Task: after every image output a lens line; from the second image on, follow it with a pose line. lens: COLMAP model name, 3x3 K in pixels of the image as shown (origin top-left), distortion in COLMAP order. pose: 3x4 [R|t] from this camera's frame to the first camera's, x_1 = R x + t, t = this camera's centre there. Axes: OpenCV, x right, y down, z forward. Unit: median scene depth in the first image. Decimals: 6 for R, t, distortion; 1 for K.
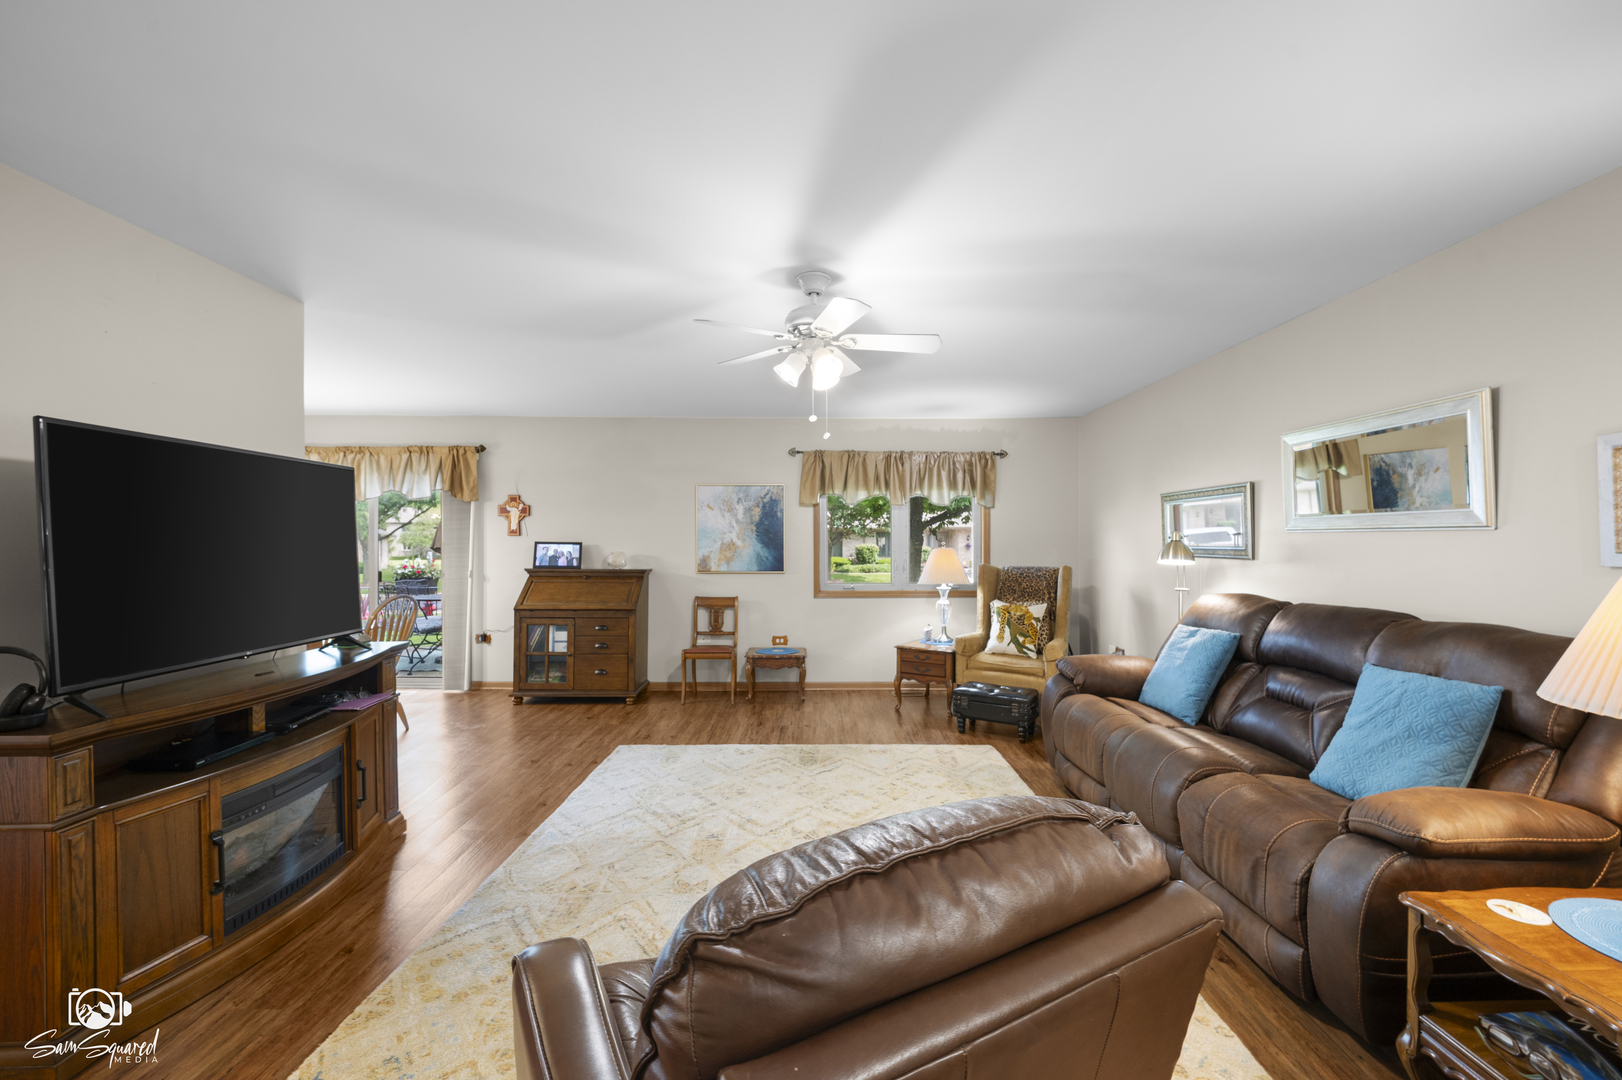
lens RADIAL K [[668.4, 0, 814.3], [0, 668.4, 544.7], [0, 0, 1]] dist [0.001450, -0.003944]
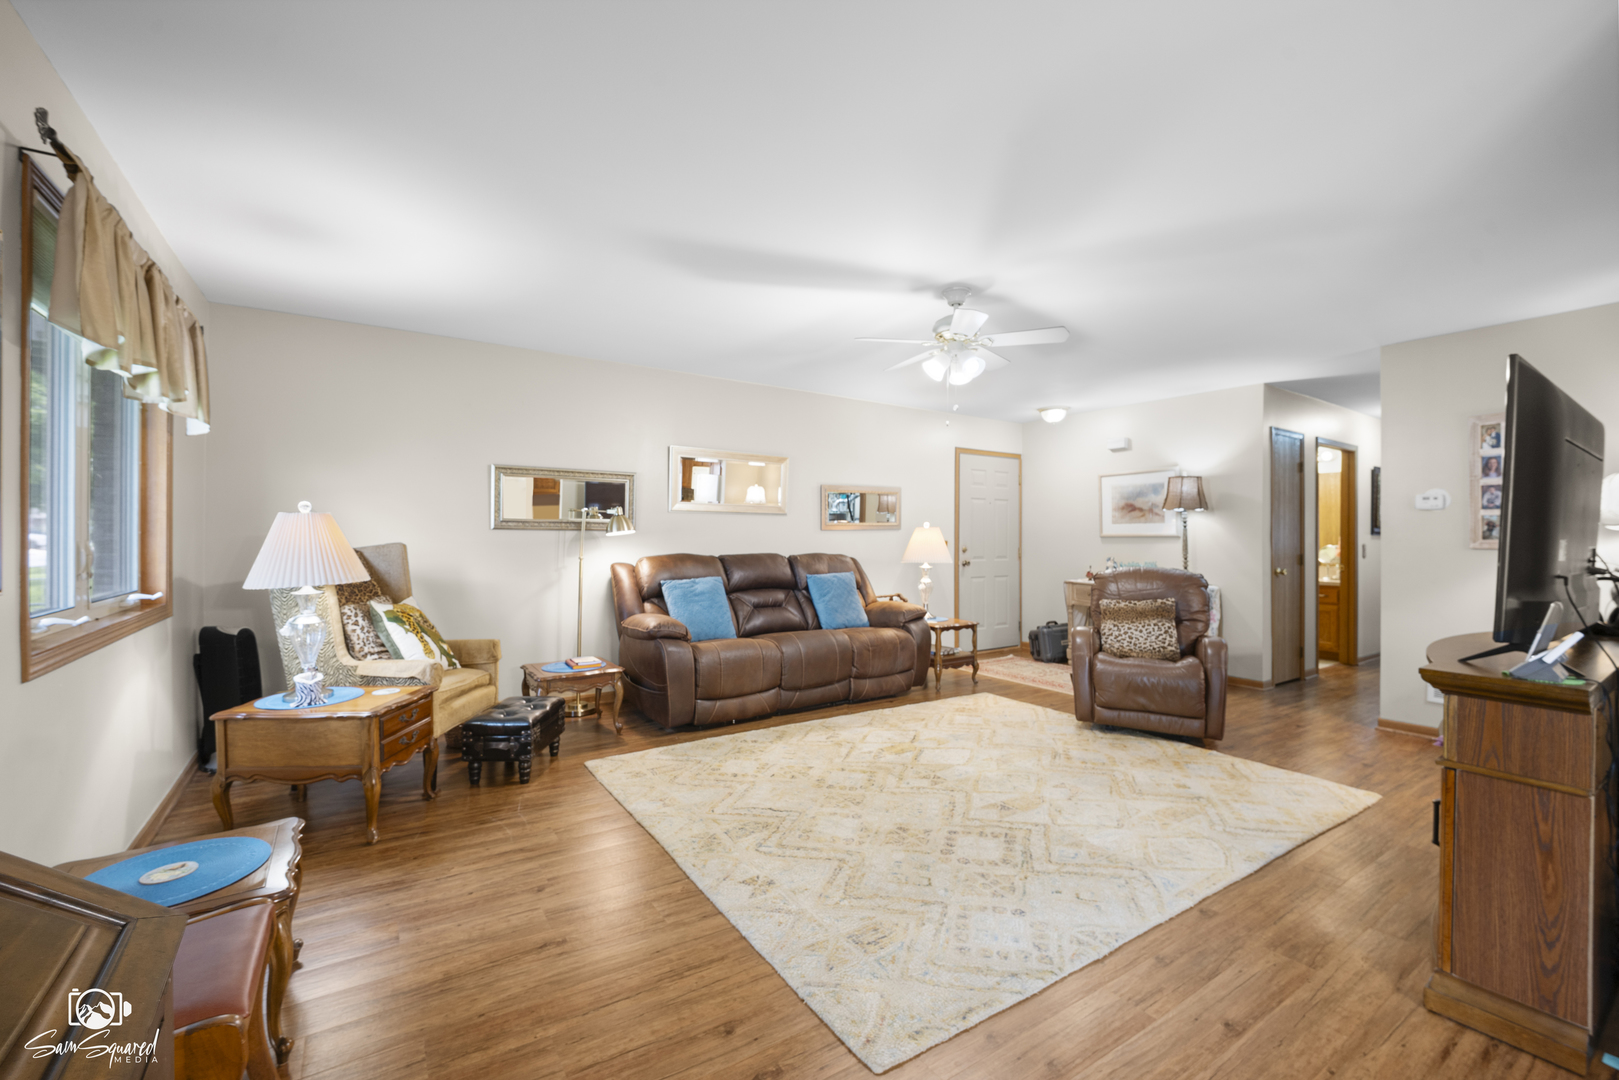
lens RADIAL K [[667.2, 0, 803.3], [0, 667.2, 530.9], [0, 0, 1]] dist [0.001450, -0.003944]
pose [[-0.544823, 0.000276, 0.838551, -0.402153], [-0.000251, 1.000000, -0.000492, 0.015755], [-0.838551, -0.000478, -0.544823, 0.880692]]
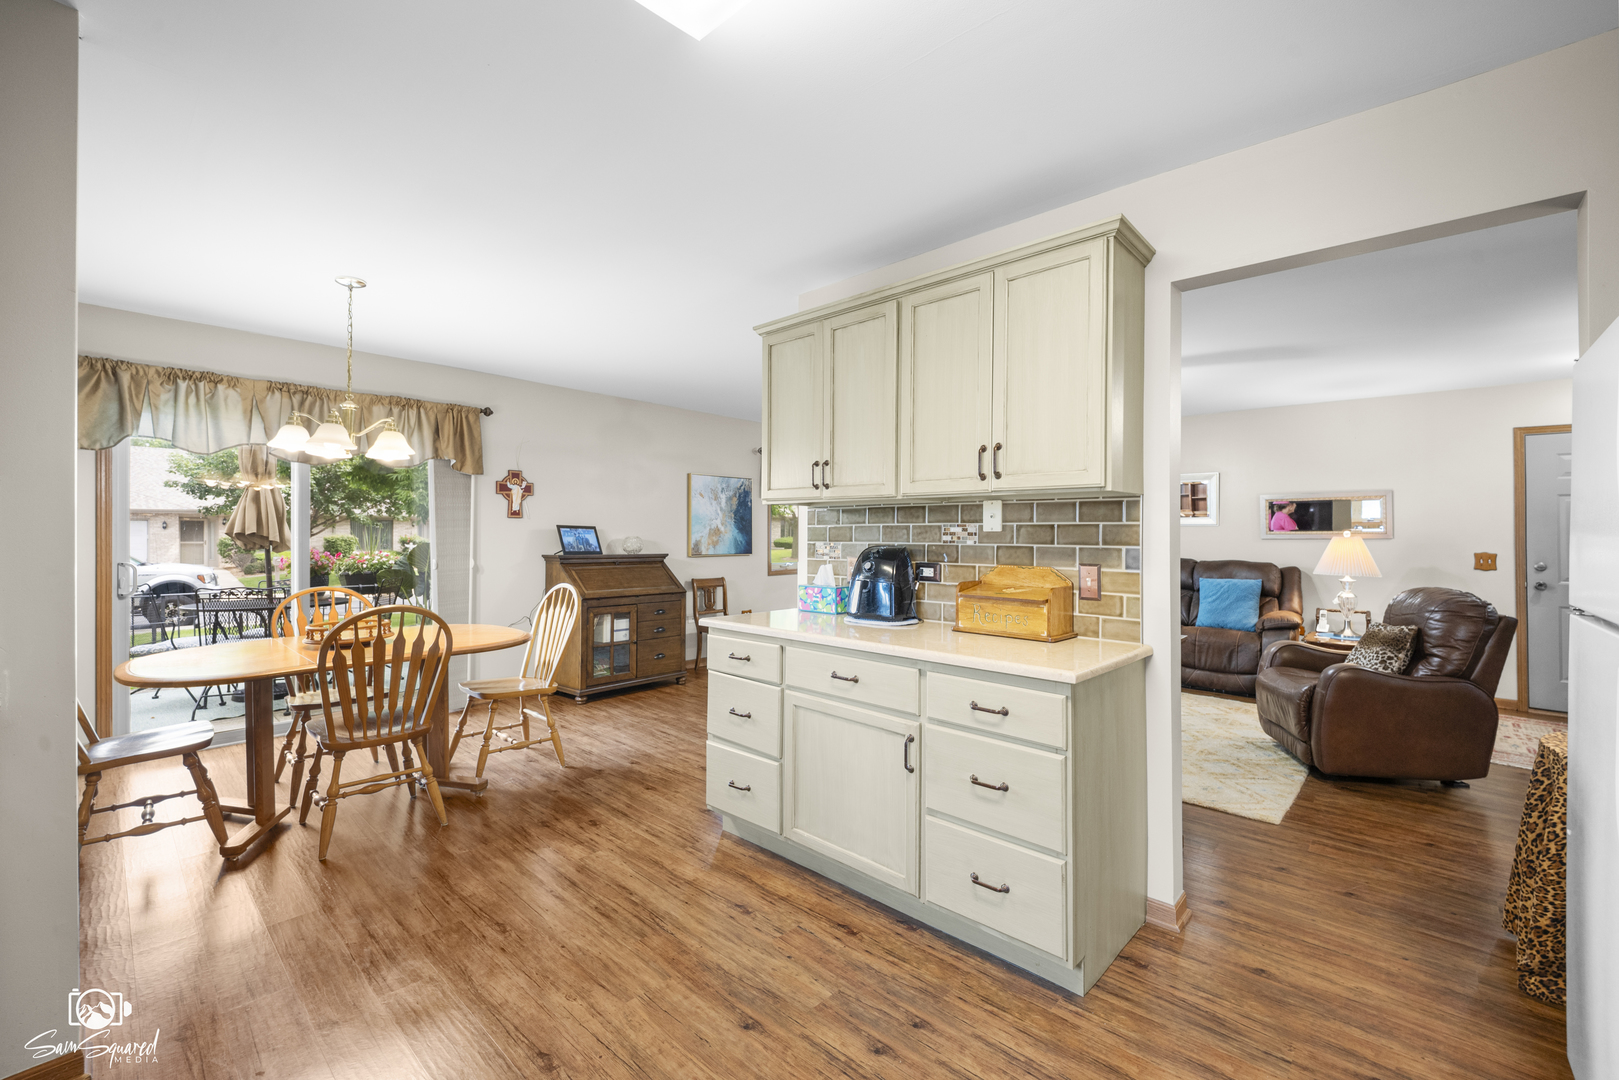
lens RADIAL K [[667.2, 0, 811.0], [0, 667.2, 537.1], [0, 0, 1]] dist [0.001450, -0.003944]
pose [[0.693297, -0.000024, 0.720652, -0.805146], [-0.000836, 0.999999, 0.000838, 0.010188], [-0.720652, -0.001183, 0.693296, 0.131935]]
